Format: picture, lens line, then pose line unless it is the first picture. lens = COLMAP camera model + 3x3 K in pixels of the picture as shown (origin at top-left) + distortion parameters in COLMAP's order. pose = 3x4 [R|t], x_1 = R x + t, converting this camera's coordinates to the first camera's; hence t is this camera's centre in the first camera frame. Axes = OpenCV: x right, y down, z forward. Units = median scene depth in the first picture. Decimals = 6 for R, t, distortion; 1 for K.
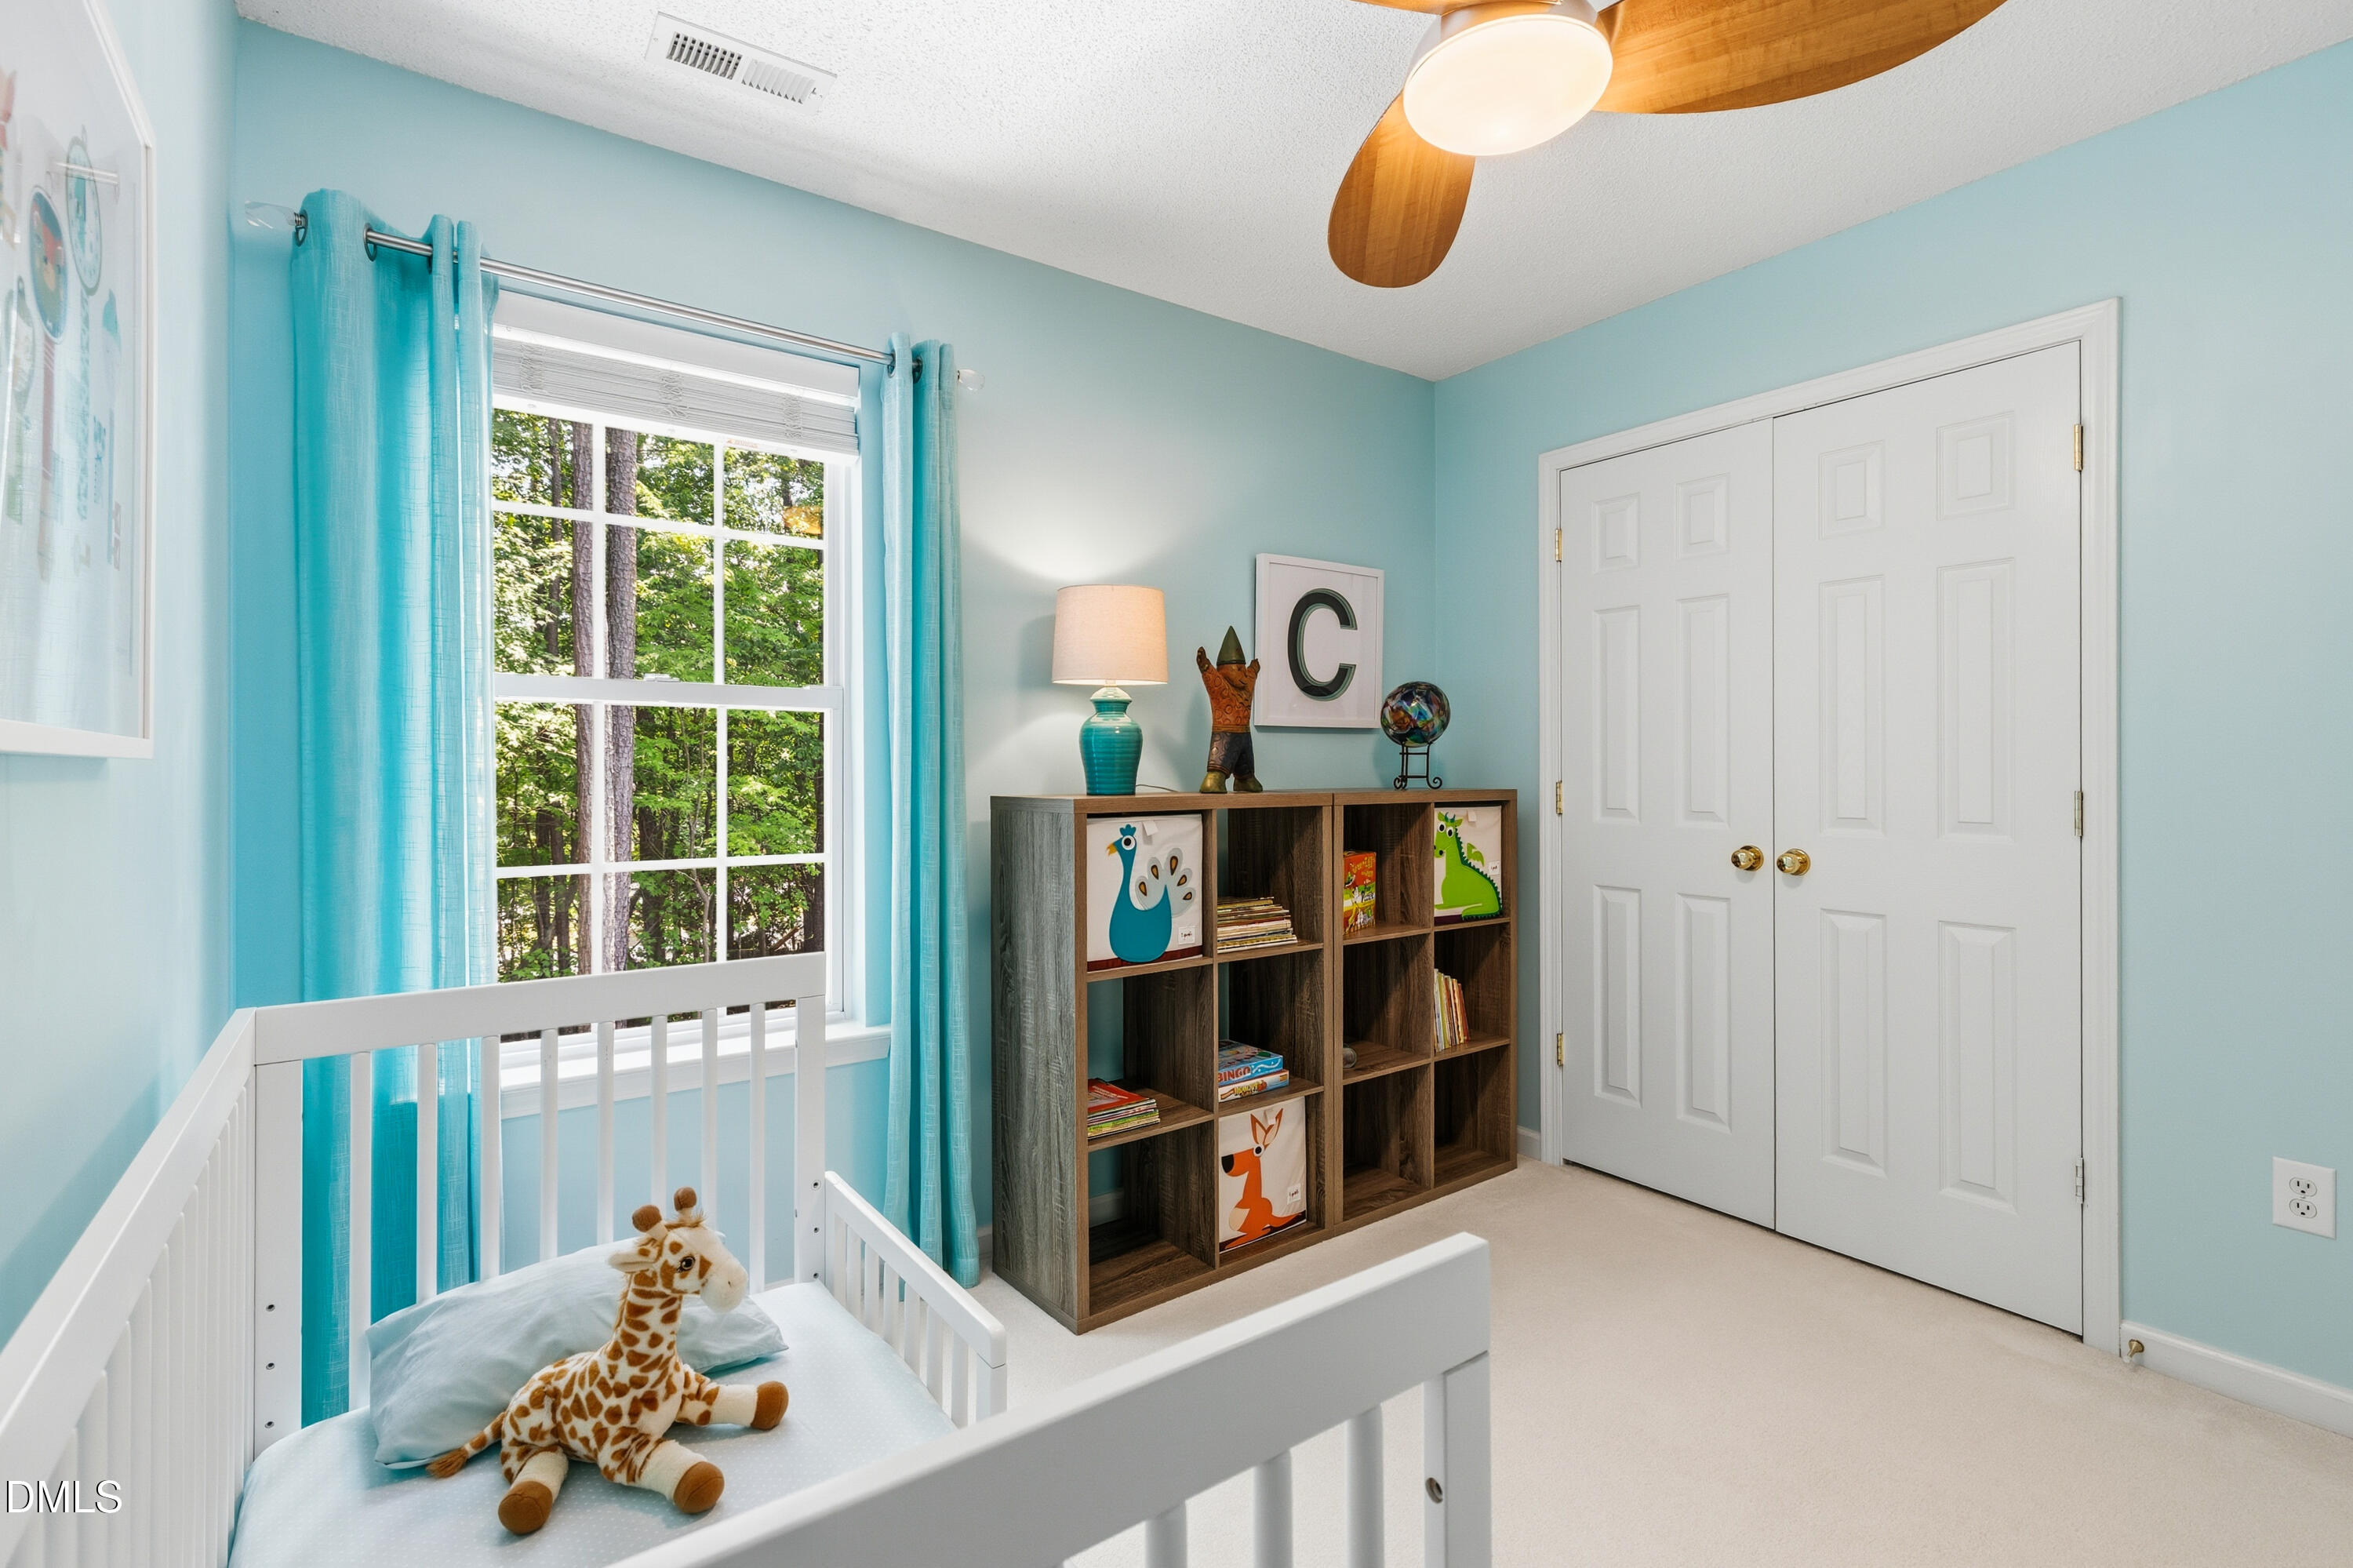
lens RADIAL K [[1071.0, 0, 1181.0], [0, 1071.0, 765.3], [0, 0, 1]] dist [-0.004001, -0.000322]
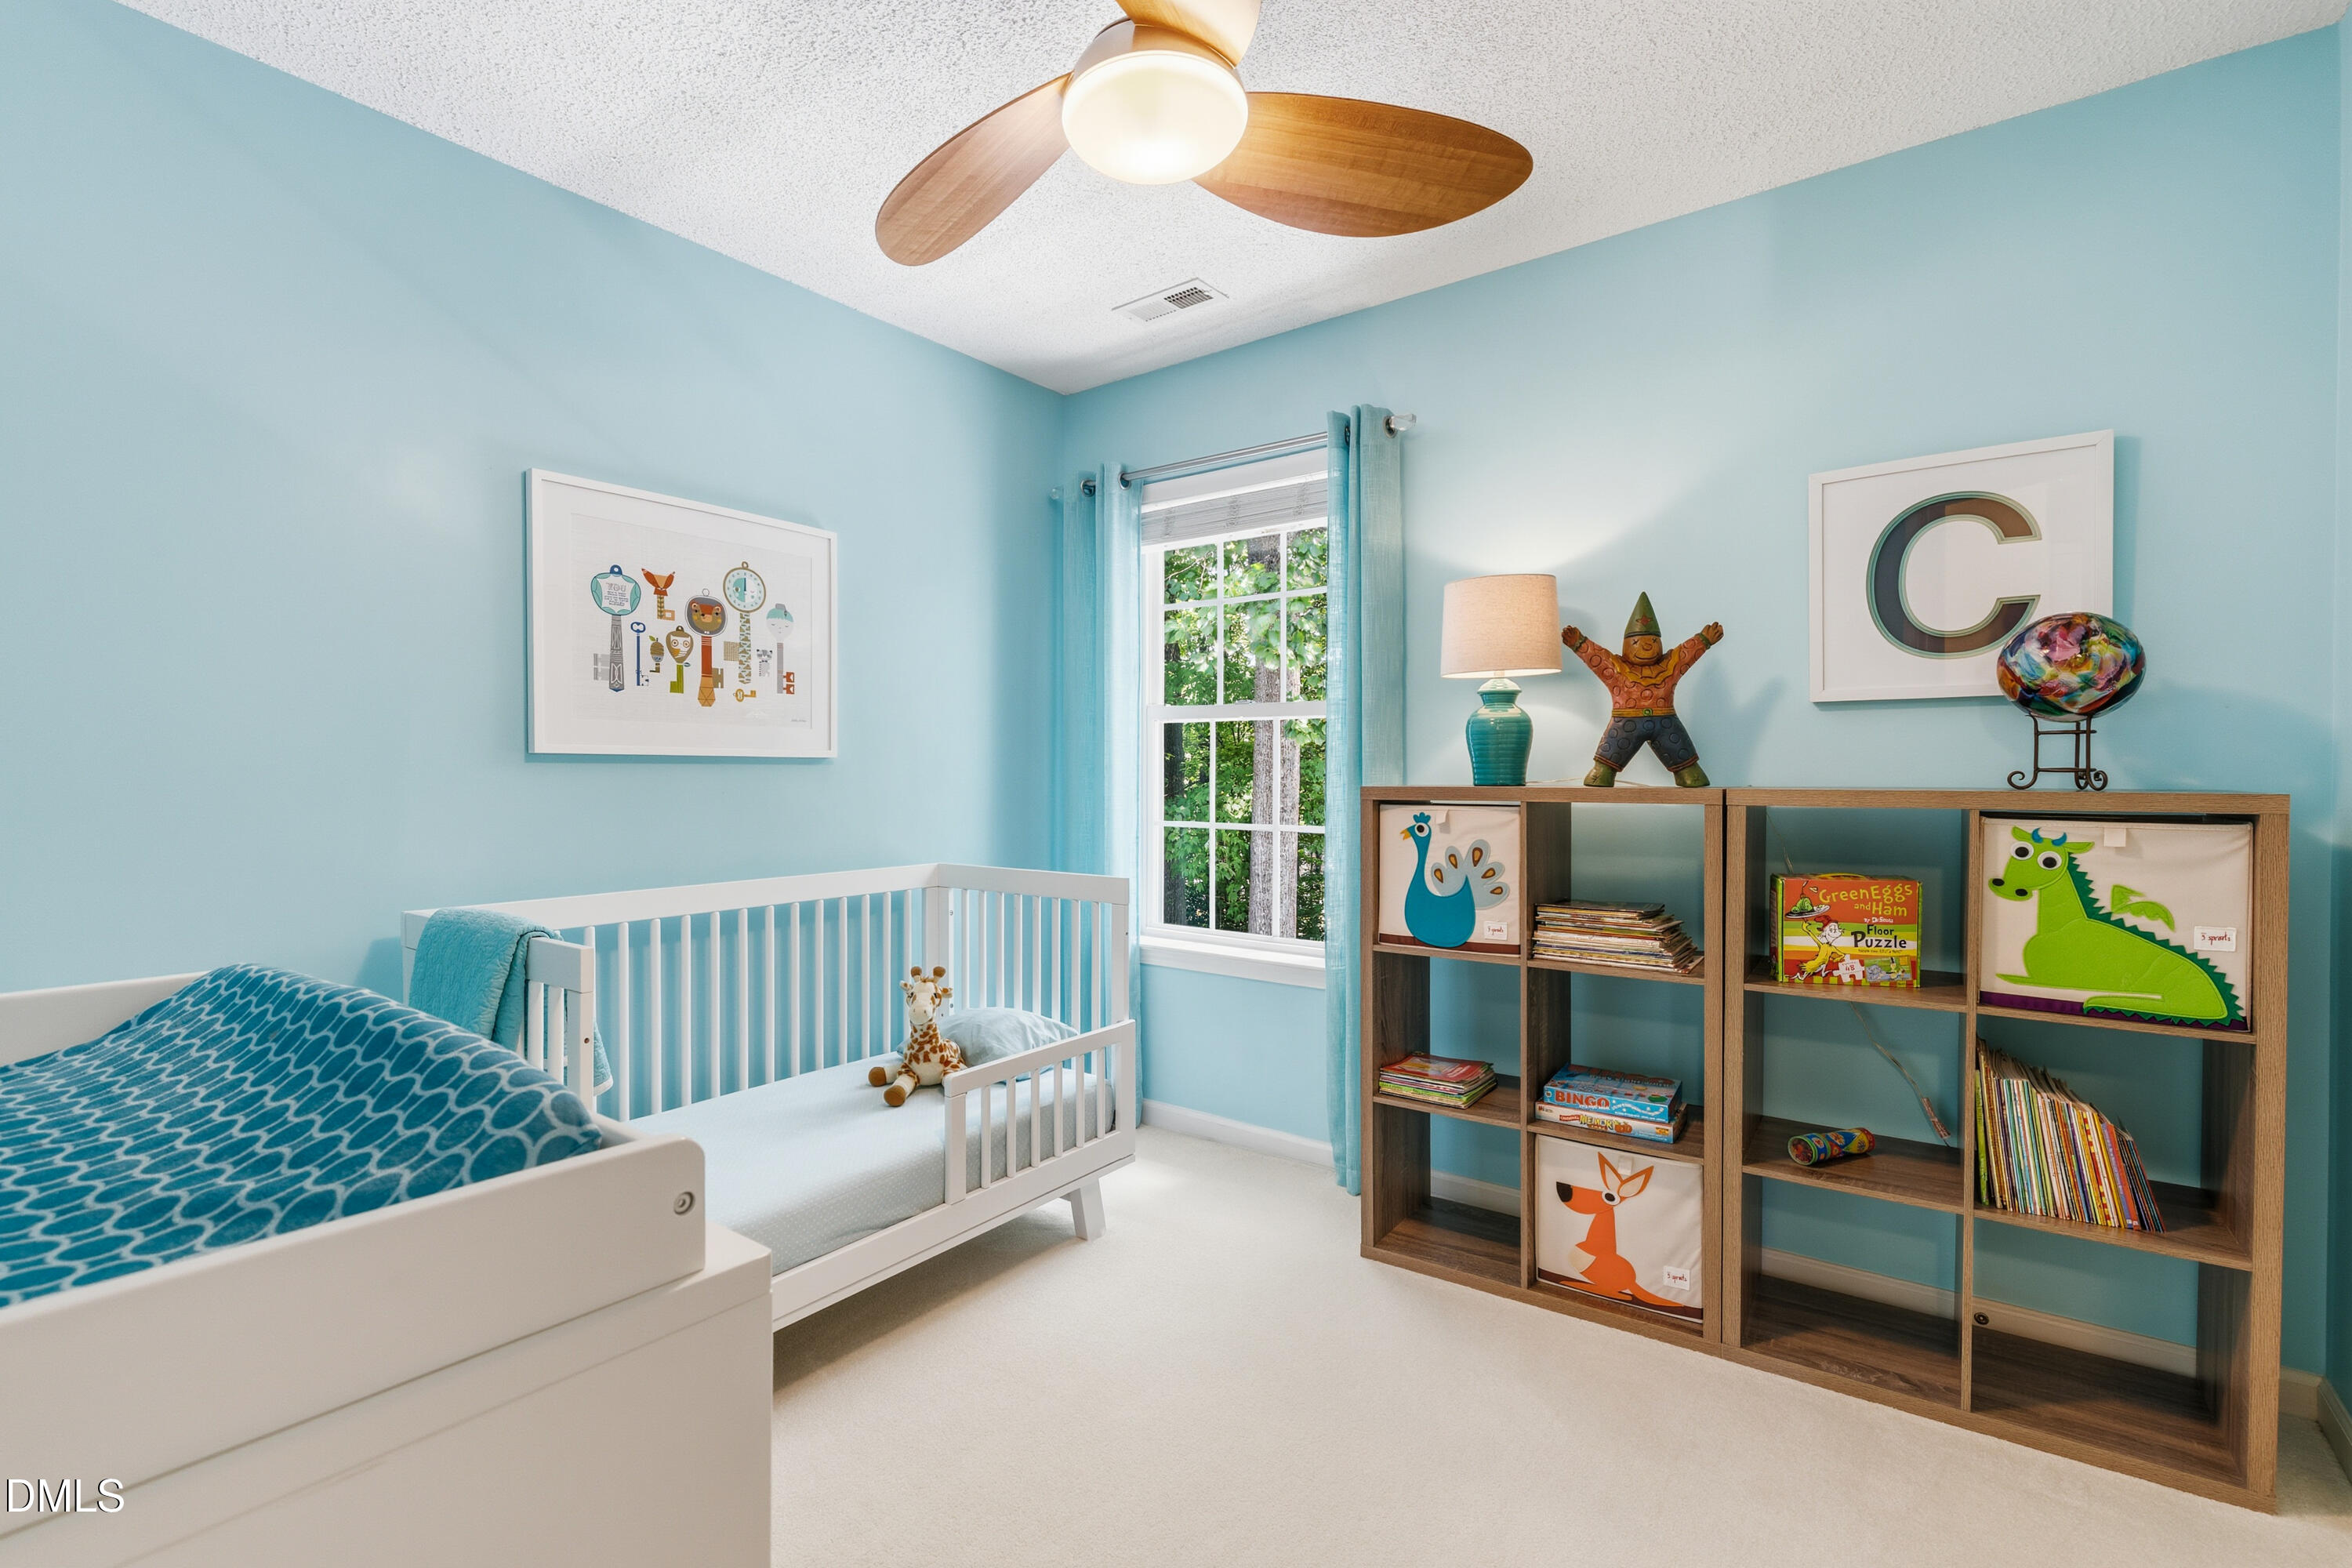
lens RADIAL K [[1070.5, 0, 1175.6], [0, 1070.5, 789.7], [0, 0, 1]] dist [-0.004001, -0.000322]
pose [[0.291330, 0.017448, -0.956464, 0.813251], [0.003728, 0.999805, 0.019375, 0.010515], [0.956615, -0.009210, 0.291208, 0.422464]]
